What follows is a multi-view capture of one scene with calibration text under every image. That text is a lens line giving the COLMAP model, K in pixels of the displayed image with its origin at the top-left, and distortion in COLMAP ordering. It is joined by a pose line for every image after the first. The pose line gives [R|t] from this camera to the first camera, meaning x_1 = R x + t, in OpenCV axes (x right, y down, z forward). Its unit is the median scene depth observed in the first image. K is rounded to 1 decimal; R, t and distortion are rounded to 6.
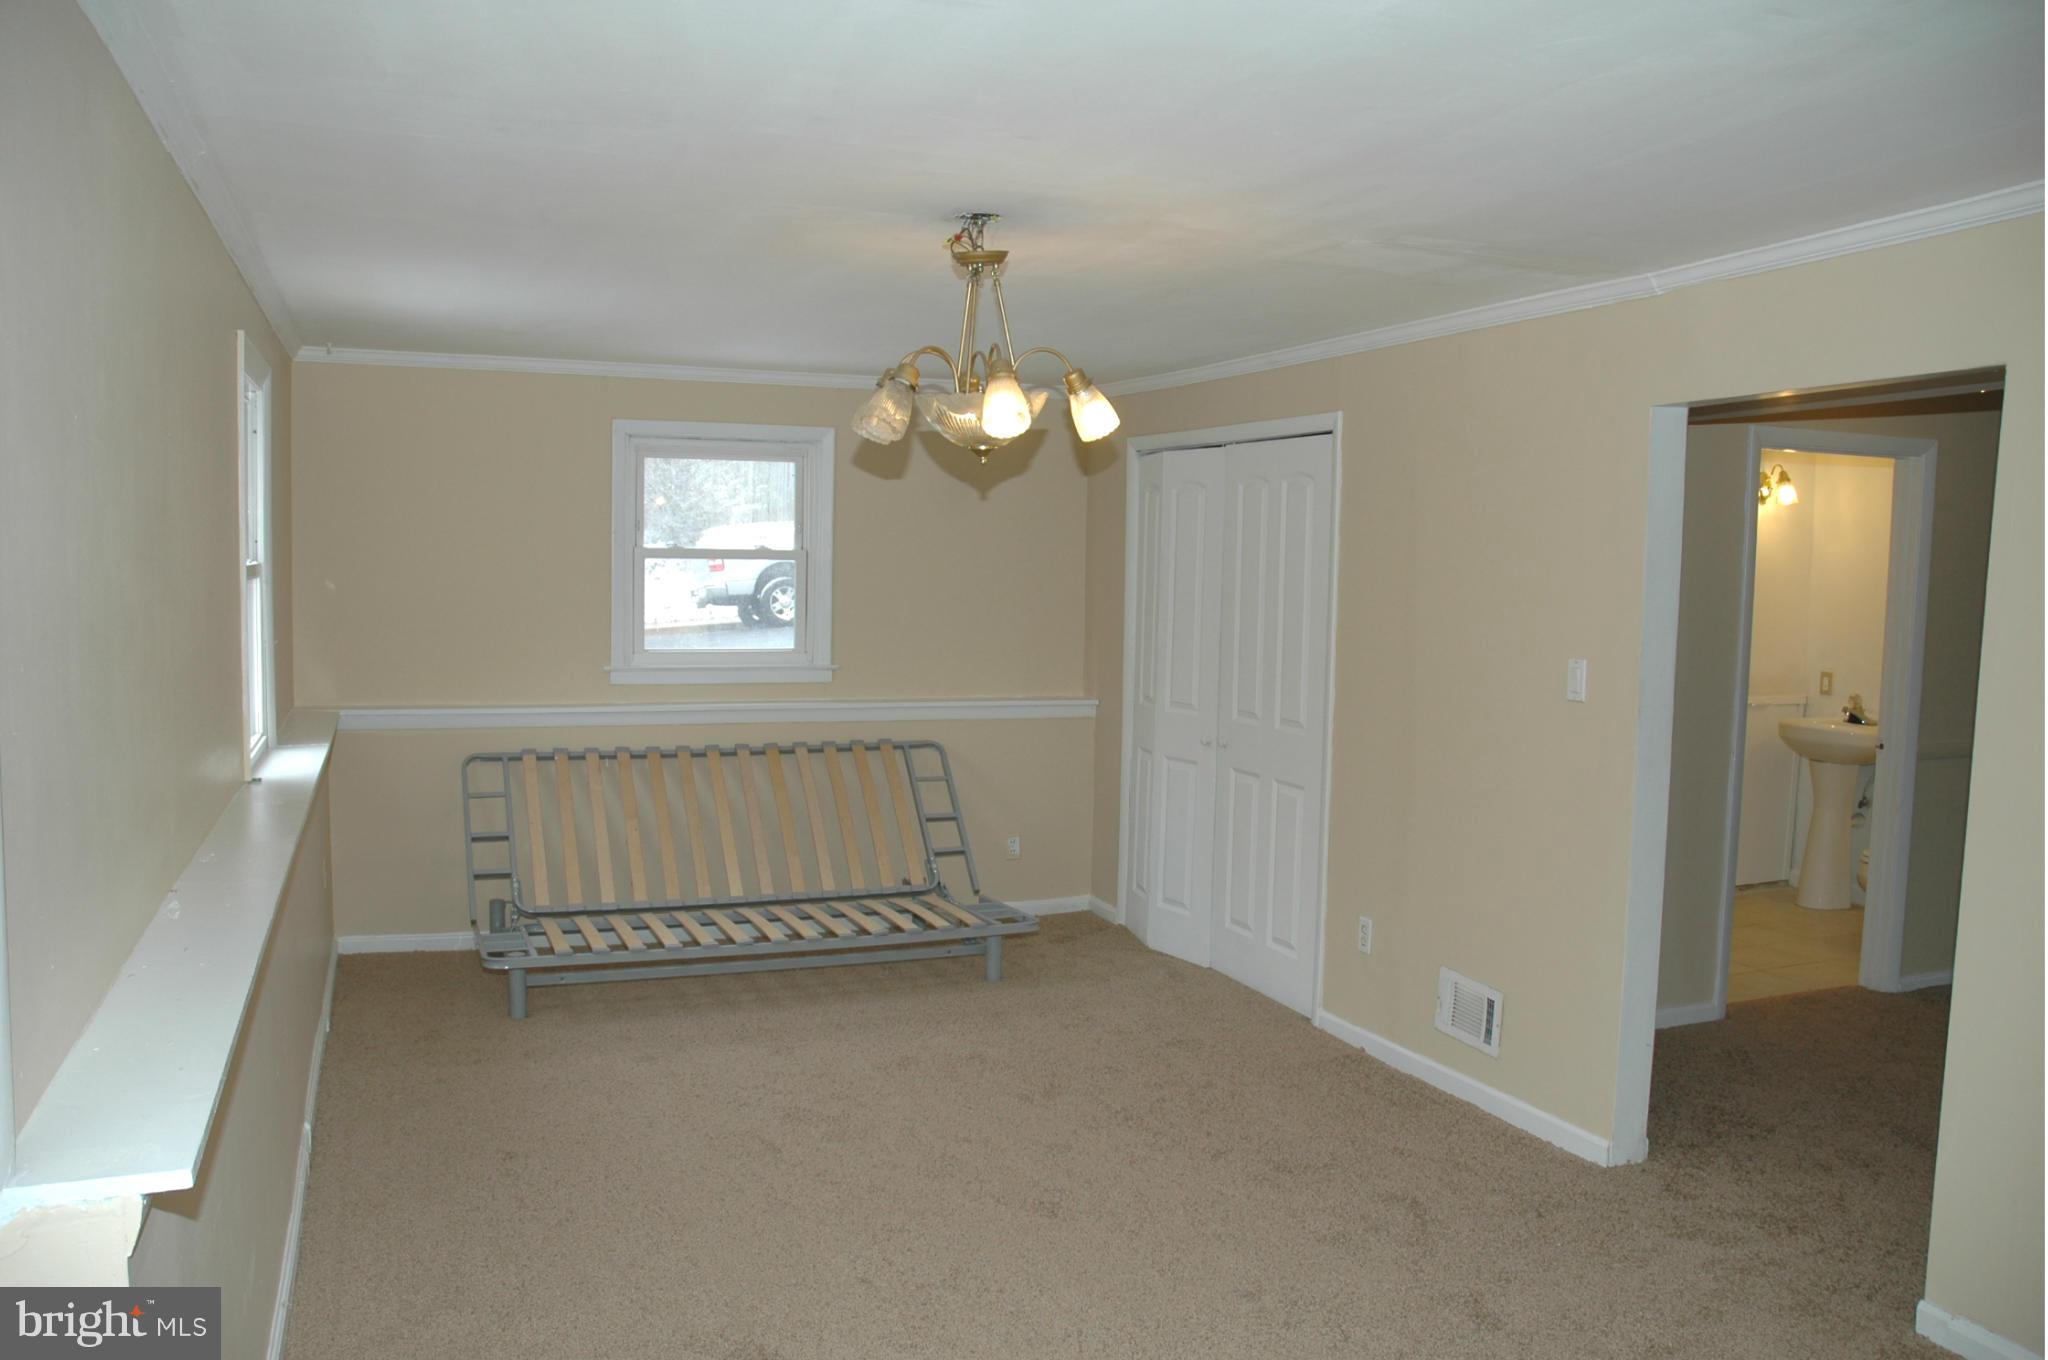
lens RADIAL K [[1640.7, 0, 1009.7], [0, 1640.7, 686.8], [0, 0, 1]] dist [-0.145100, 0.171662]
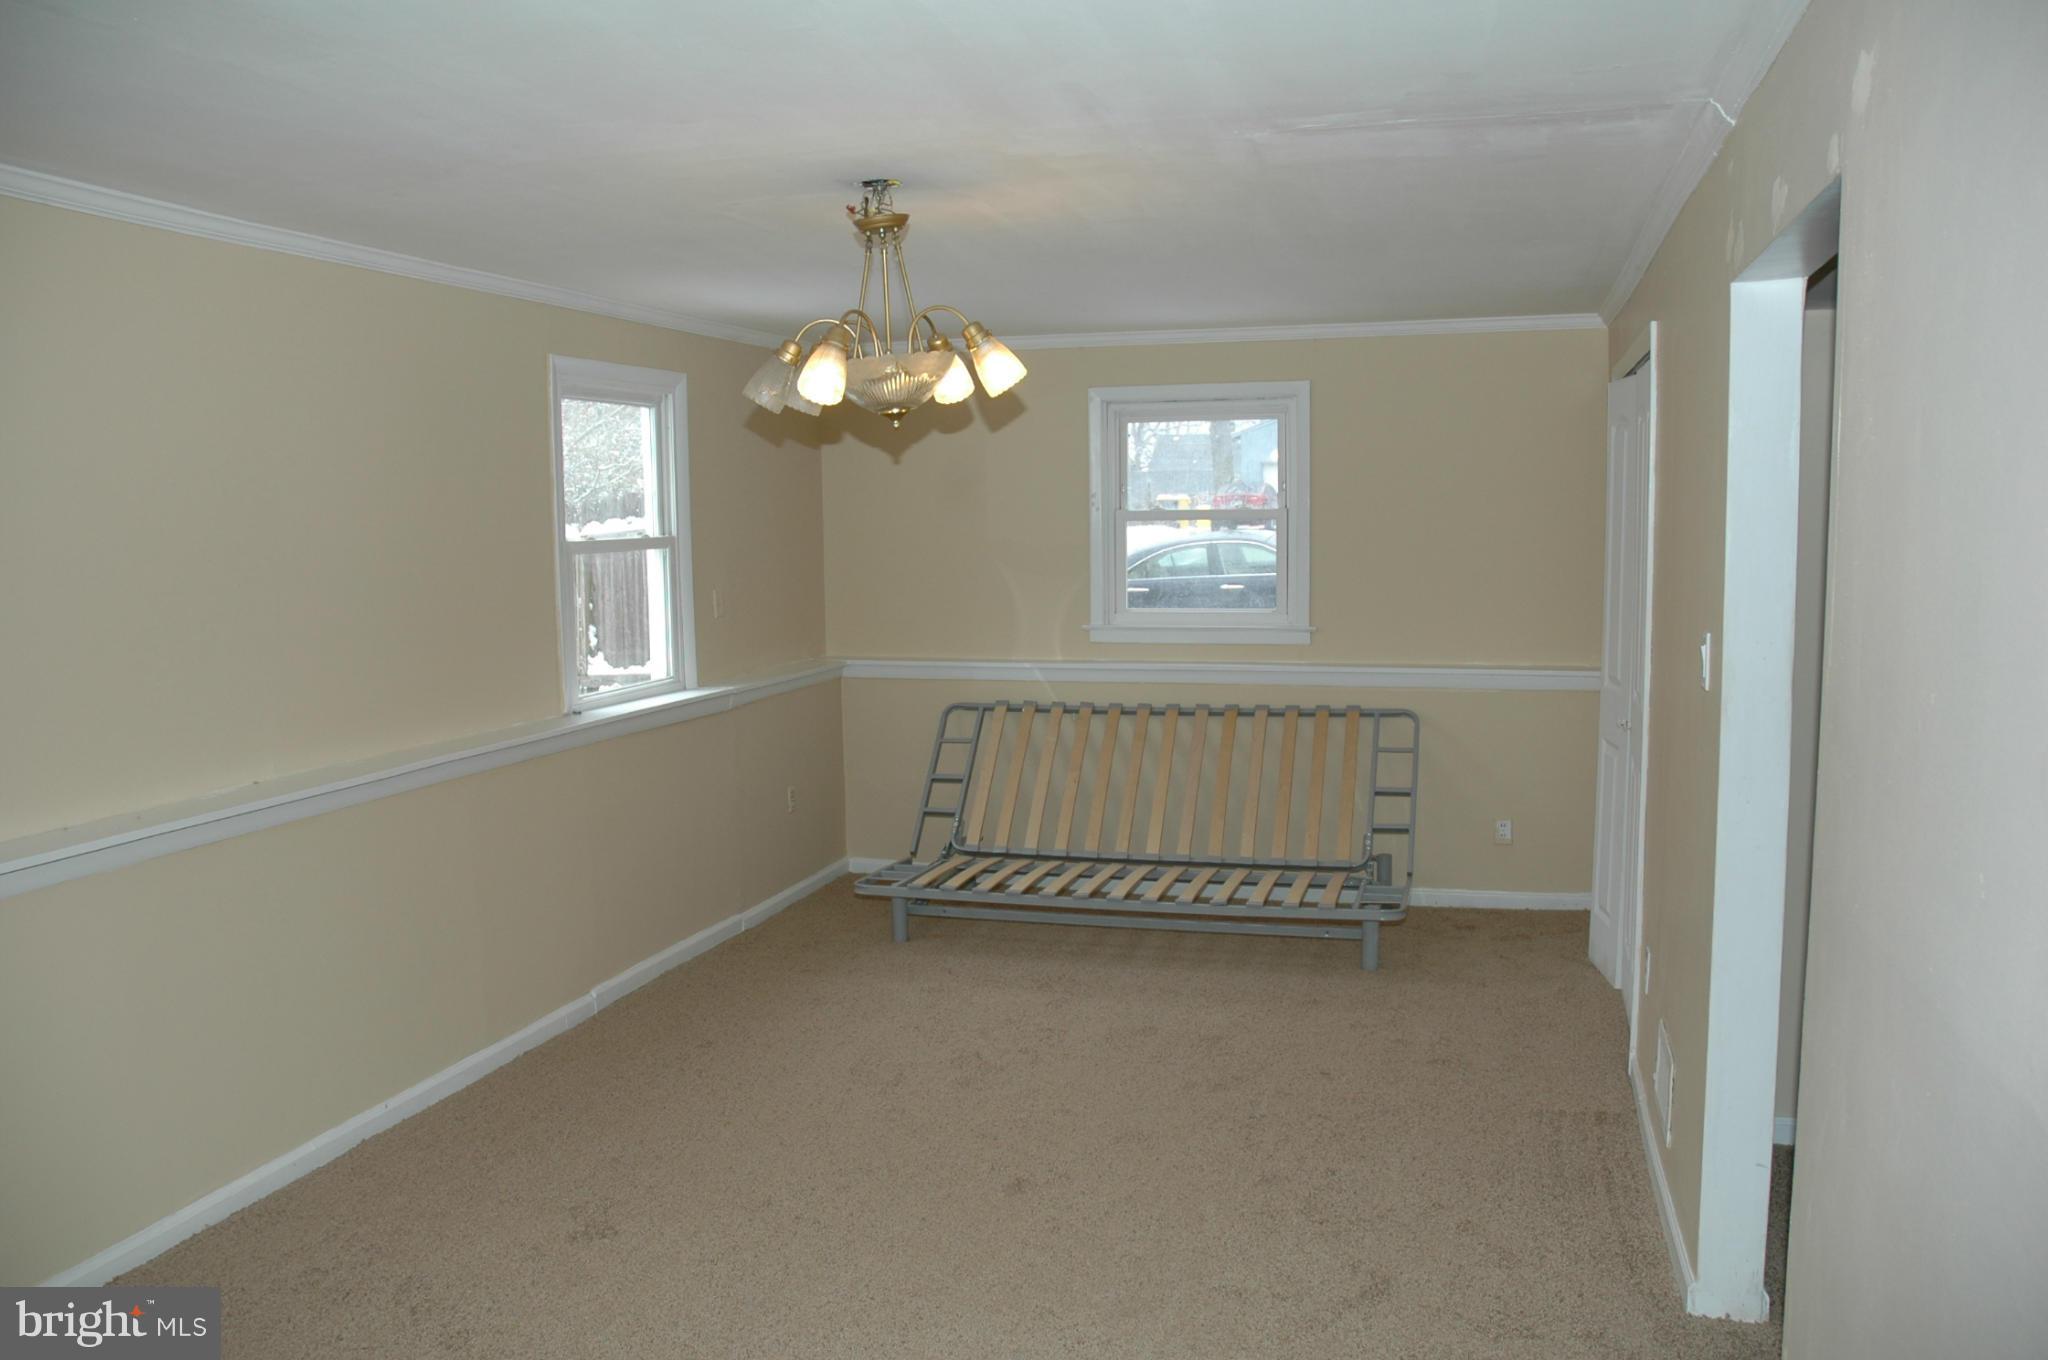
lens RADIAL K [[1640.7, 0, 1009.7], [0, 1640.7, 686.8], [0, 0, 1]] dist [-0.145100, 0.171662]
pose [[0.780969, 0.035288, -0.623572, 0.394331], [-0.018943, 0.999282, 0.032825, -0.006805], [0.624282, -0.013823, 0.781077, 0.152539]]
